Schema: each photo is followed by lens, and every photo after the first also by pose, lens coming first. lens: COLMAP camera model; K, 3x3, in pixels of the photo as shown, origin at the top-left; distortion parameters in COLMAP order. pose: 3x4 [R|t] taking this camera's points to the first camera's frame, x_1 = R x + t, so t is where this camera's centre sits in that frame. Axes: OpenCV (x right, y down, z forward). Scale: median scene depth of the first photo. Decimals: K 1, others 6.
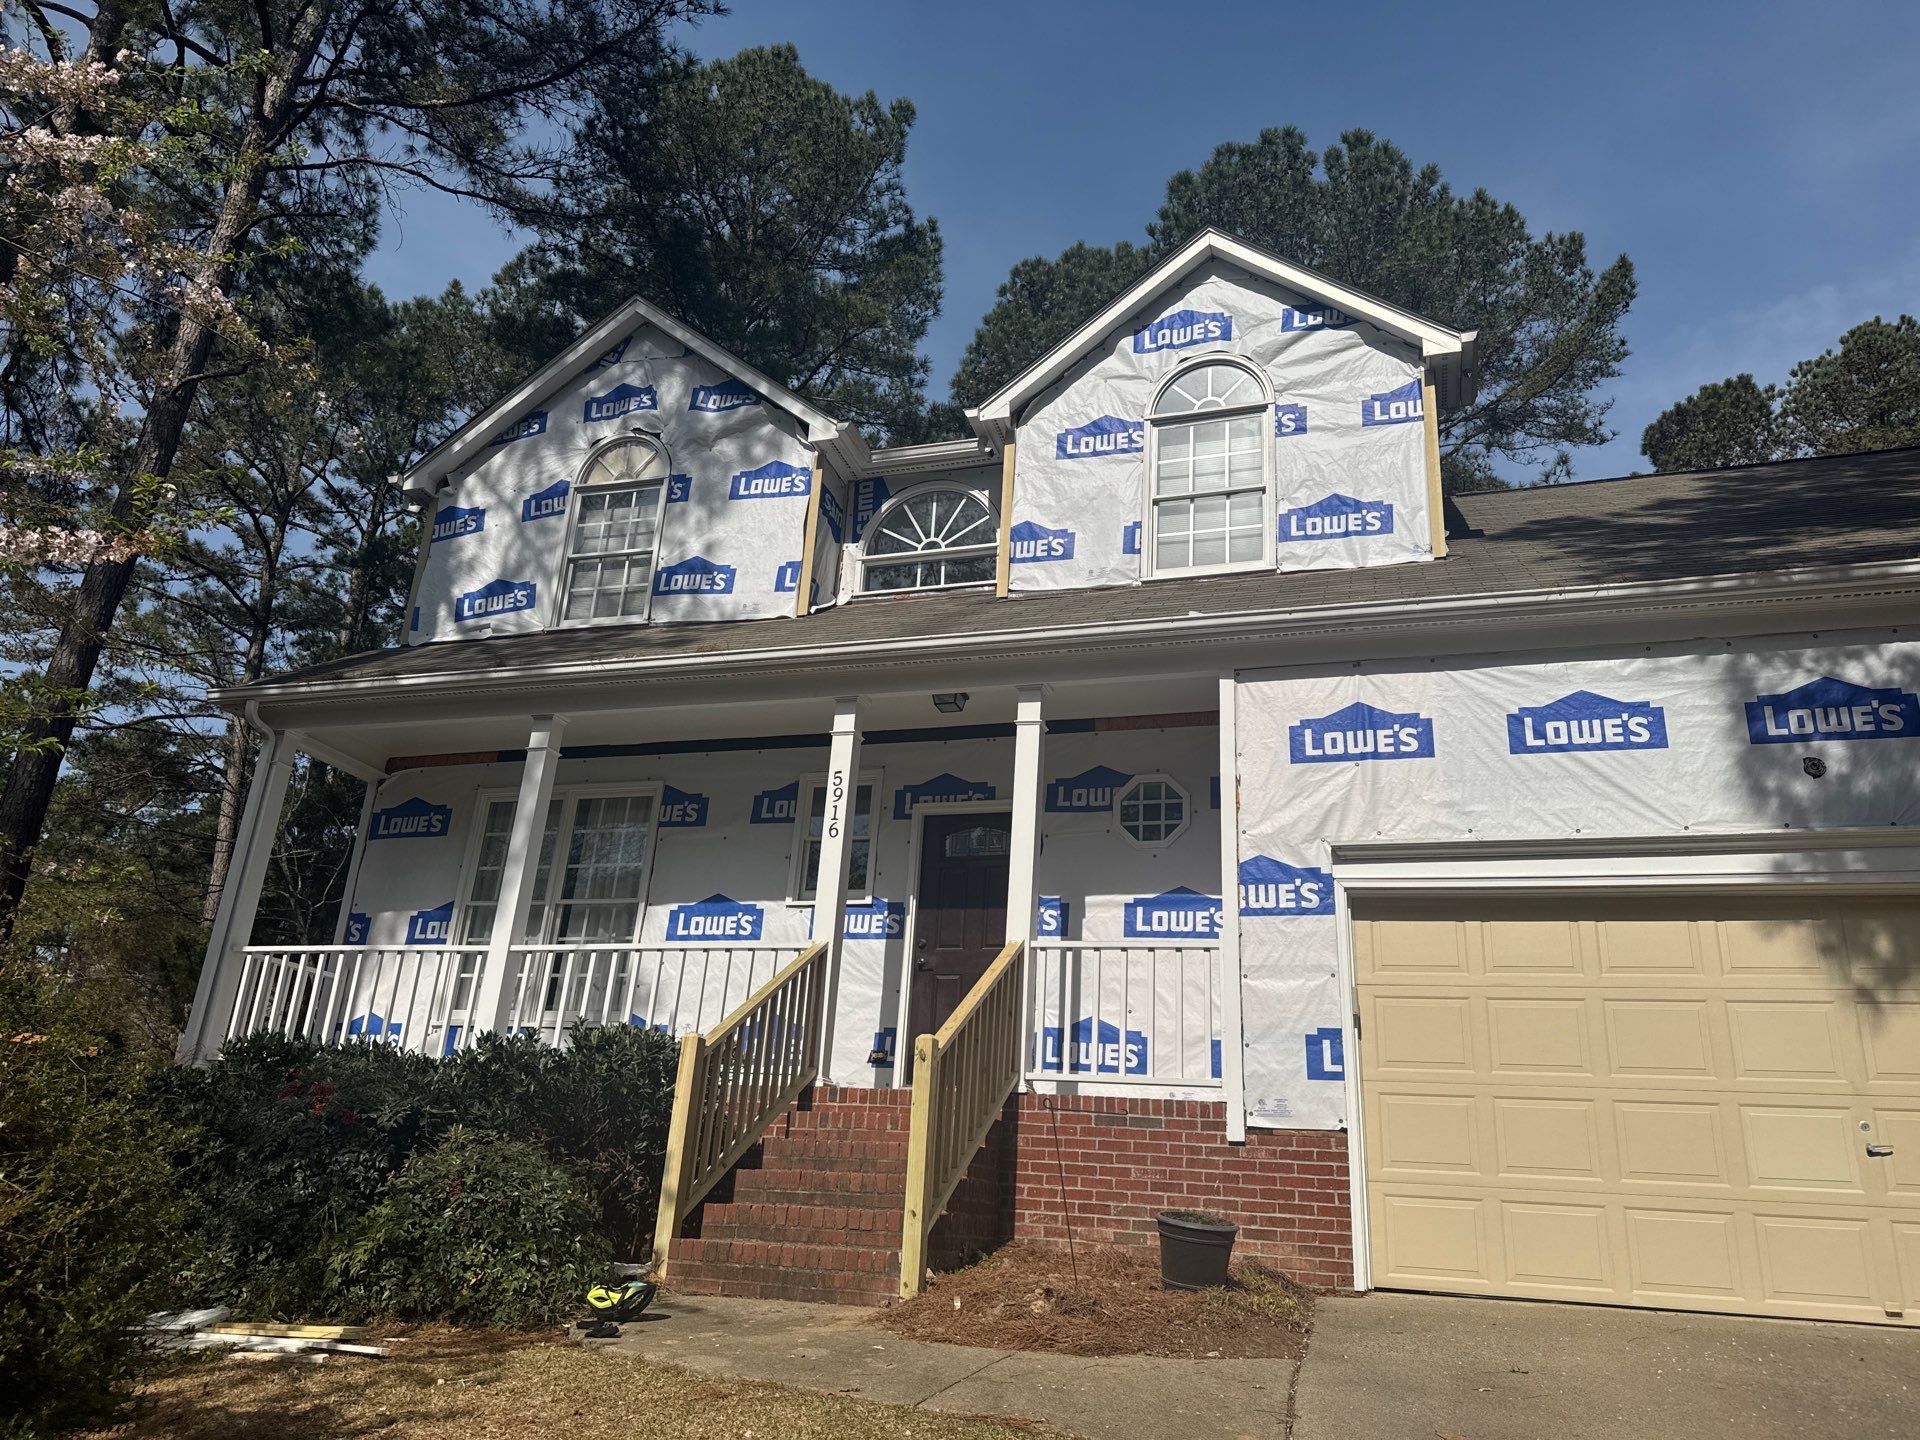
lens RADIAL K [[1331.3, 0, 960.9], [0, 1331.3, 729.1], [0, 0, 1]] dist [0.110590, -0.147840]
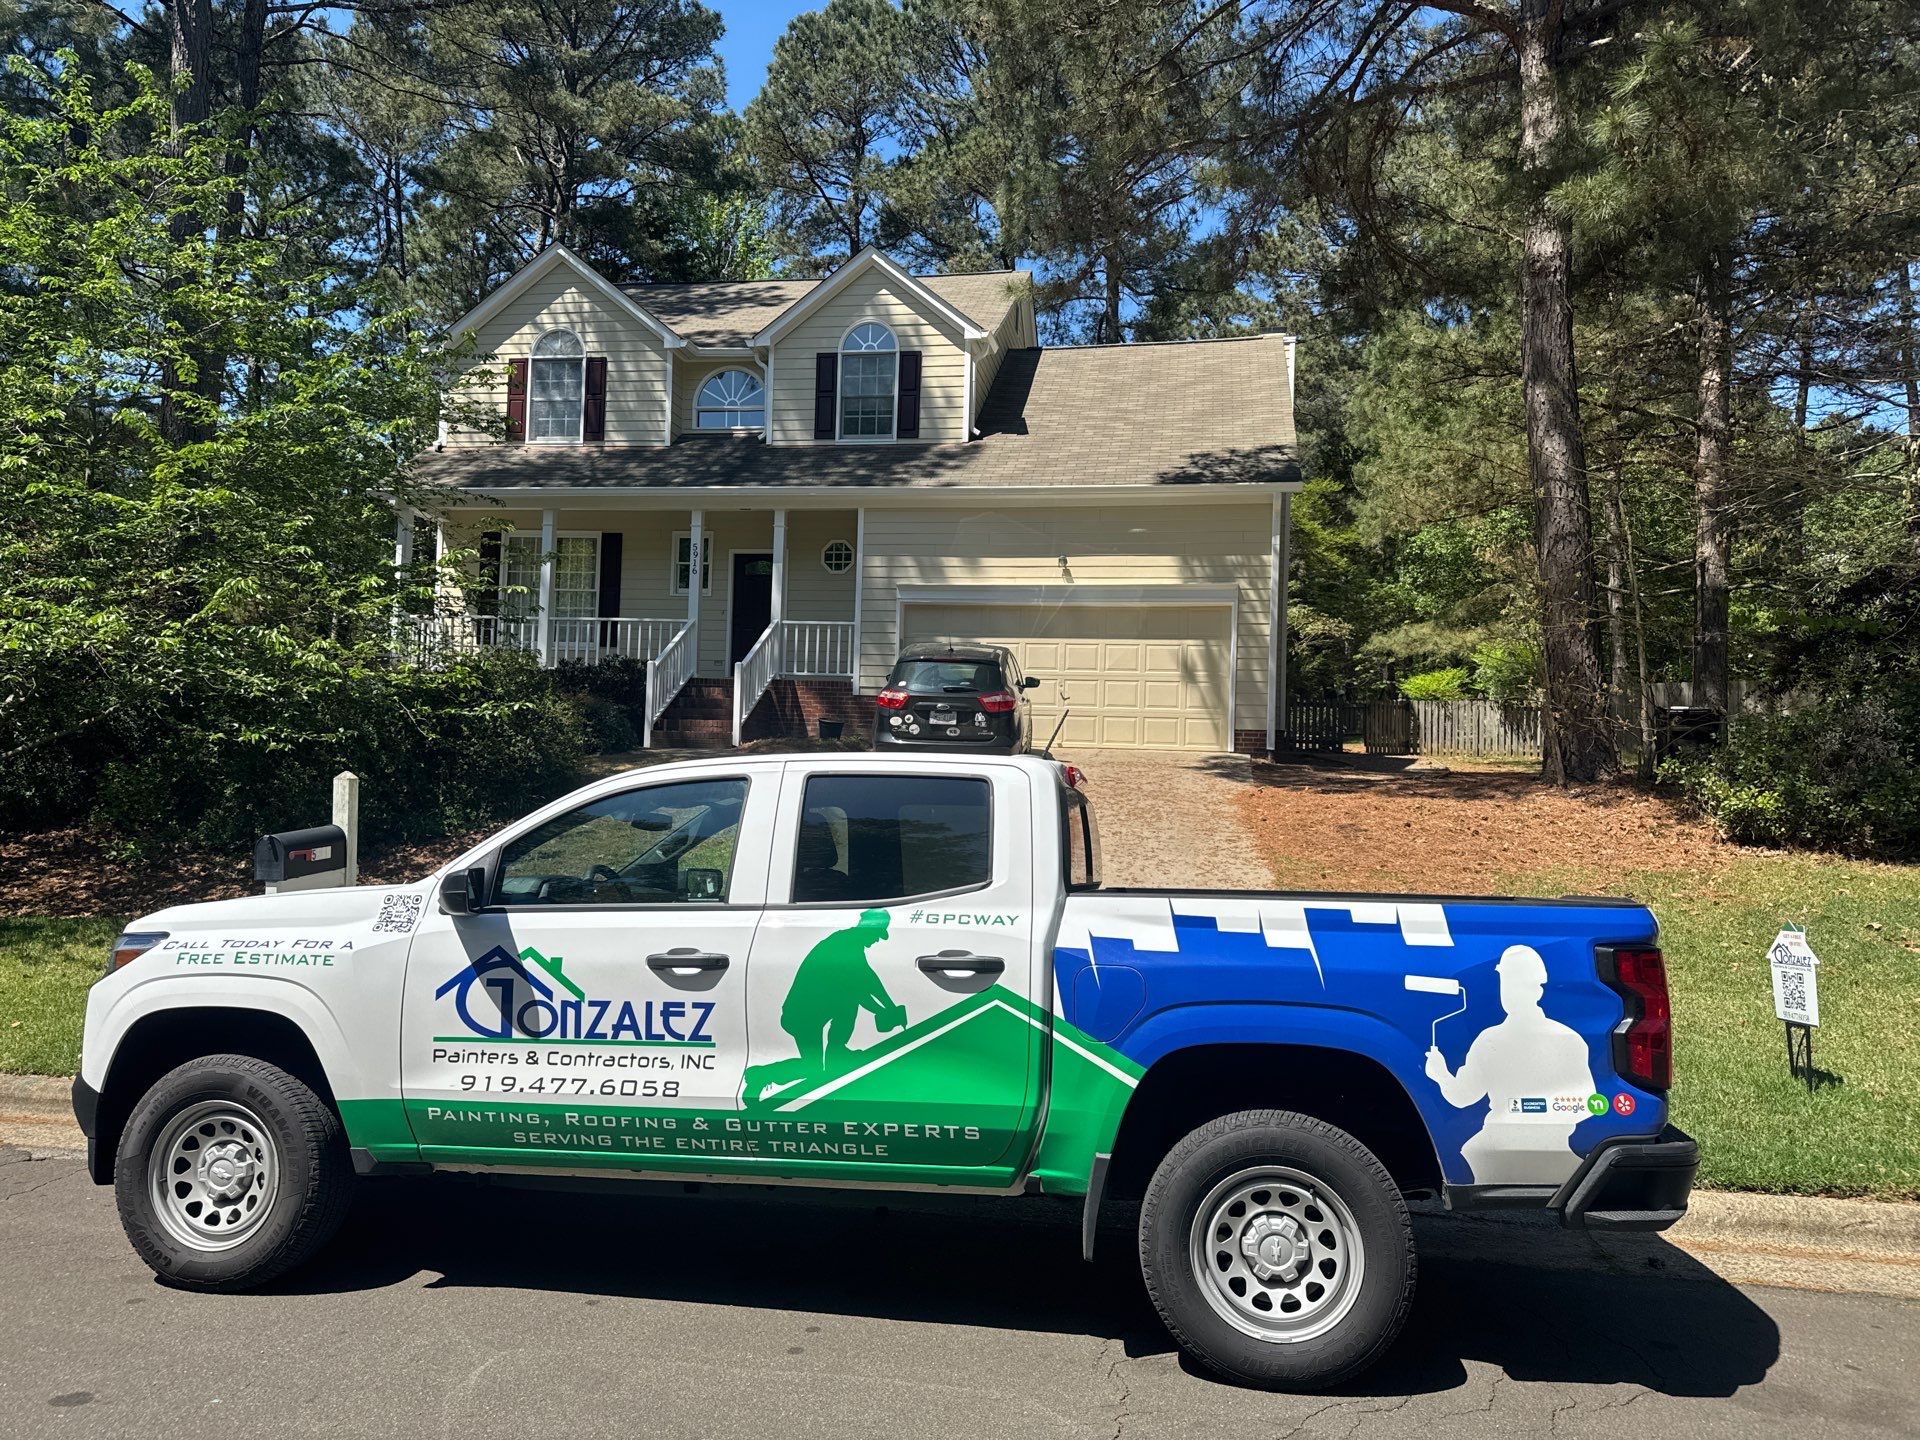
lens RADIAL K [[1324.6, 0, 999.5], [0, 1324.6, 721.7], [0, 0, 1]] dist [0.102357, -0.168023]
pose [[0.987566, -0.029968, 0.154320, 0.070865], [-0.020533, 0.948662, 0.315625, -0.477875], [-0.155856, -0.314870, 0.936251, -1.517595]]
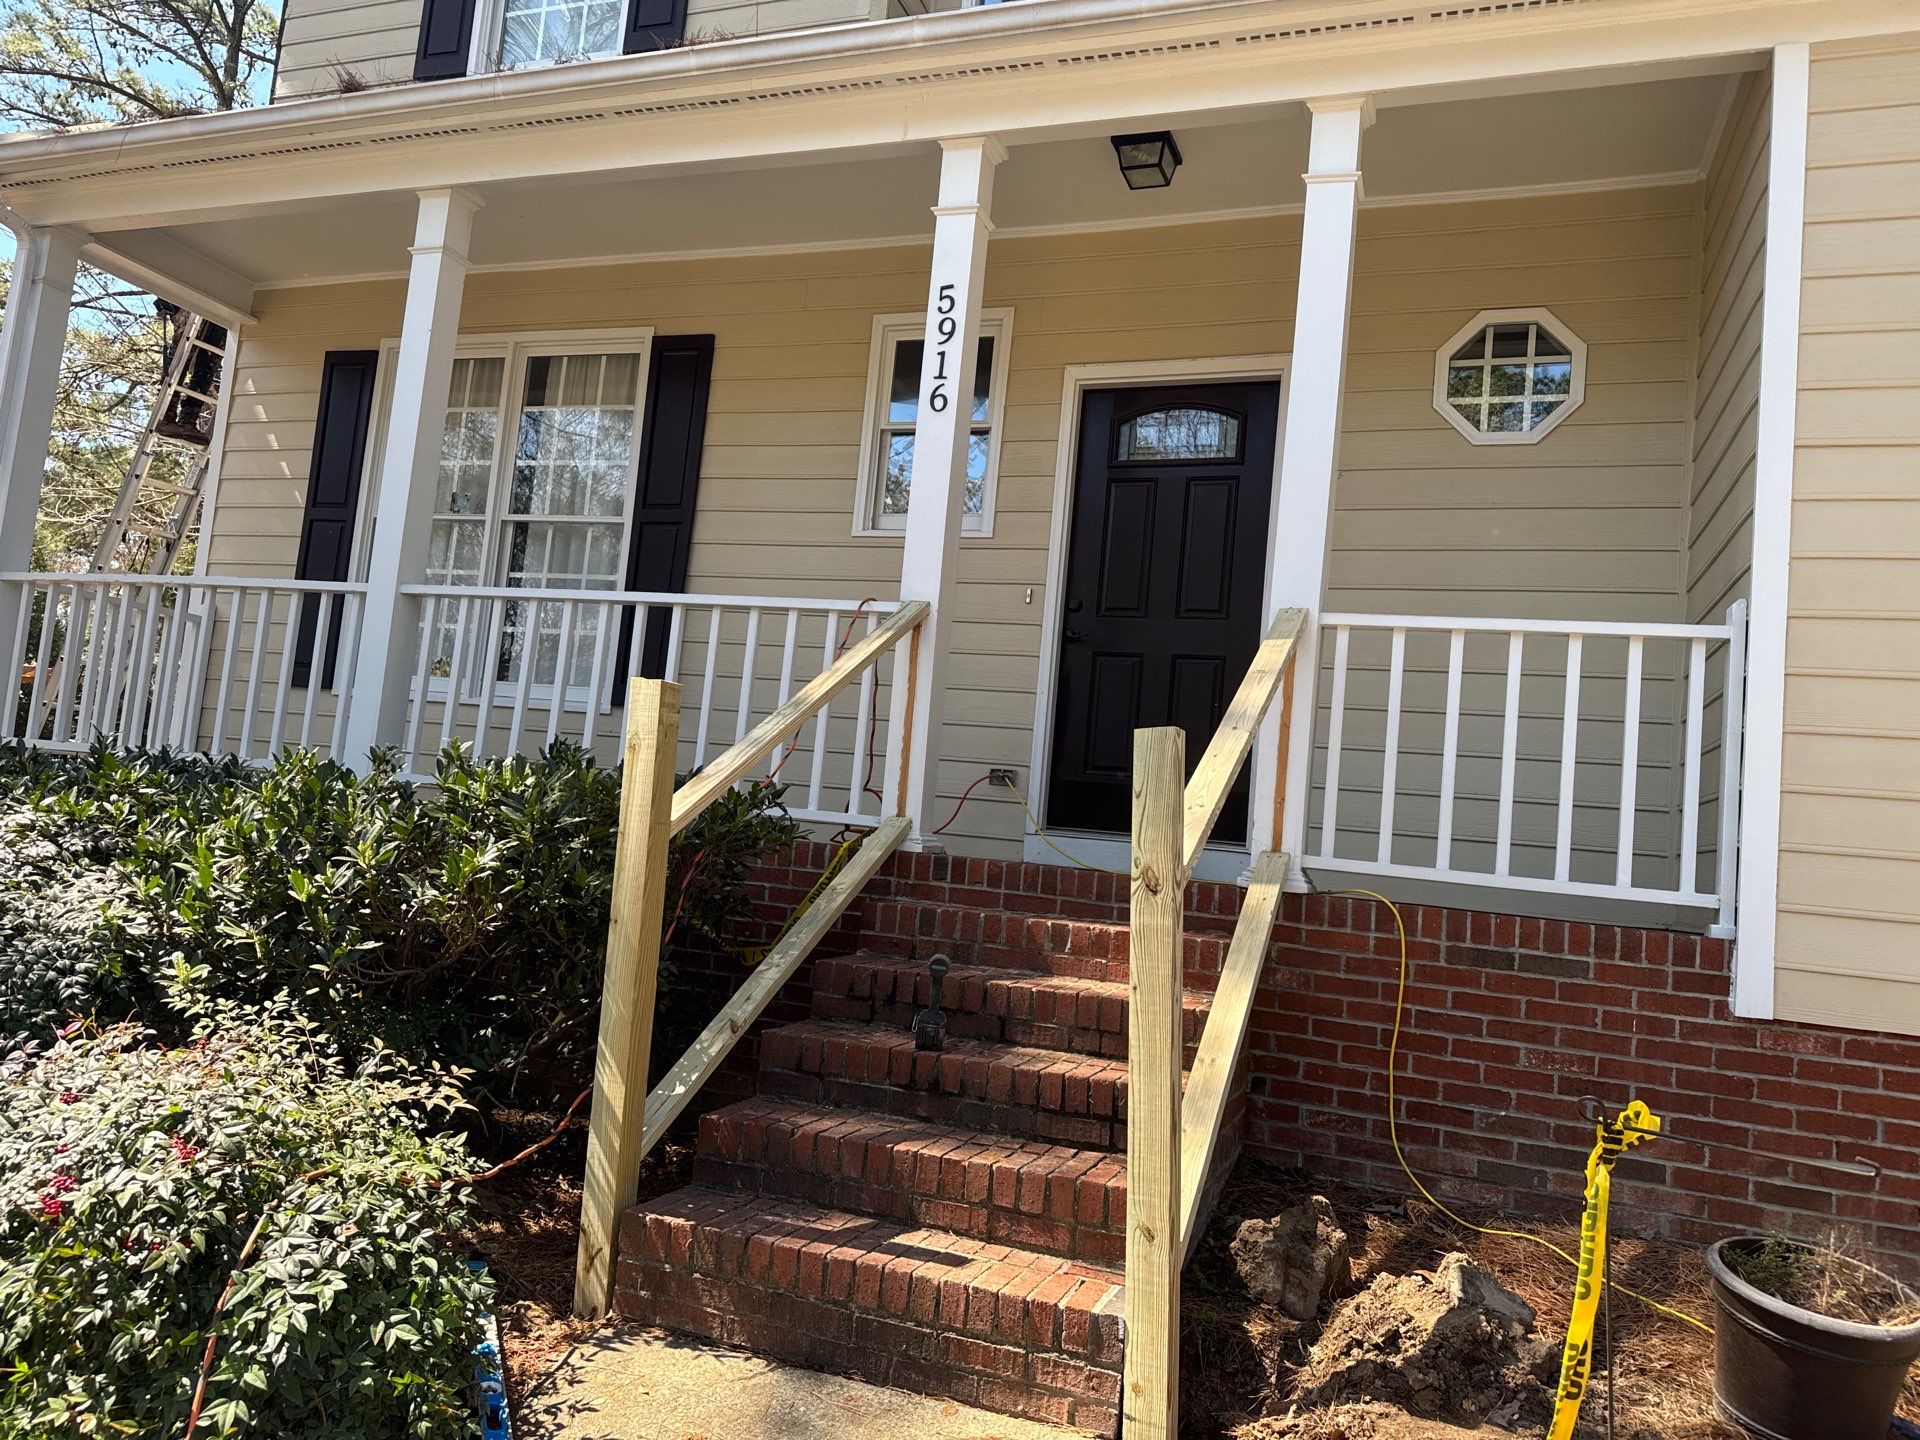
lens RADIAL K [[1340.8, 0, 958.9], [0, 1340.8, 713.6], [0, 0, 1]] dist [0.149187, -0.293957]
pose [[0.998436, 0.028540, -0.048073, -0.066536], [-0.015100, 0.965586, 0.259645, 0.066281], [0.053829, -0.258513, 0.964507, 0.502470]]
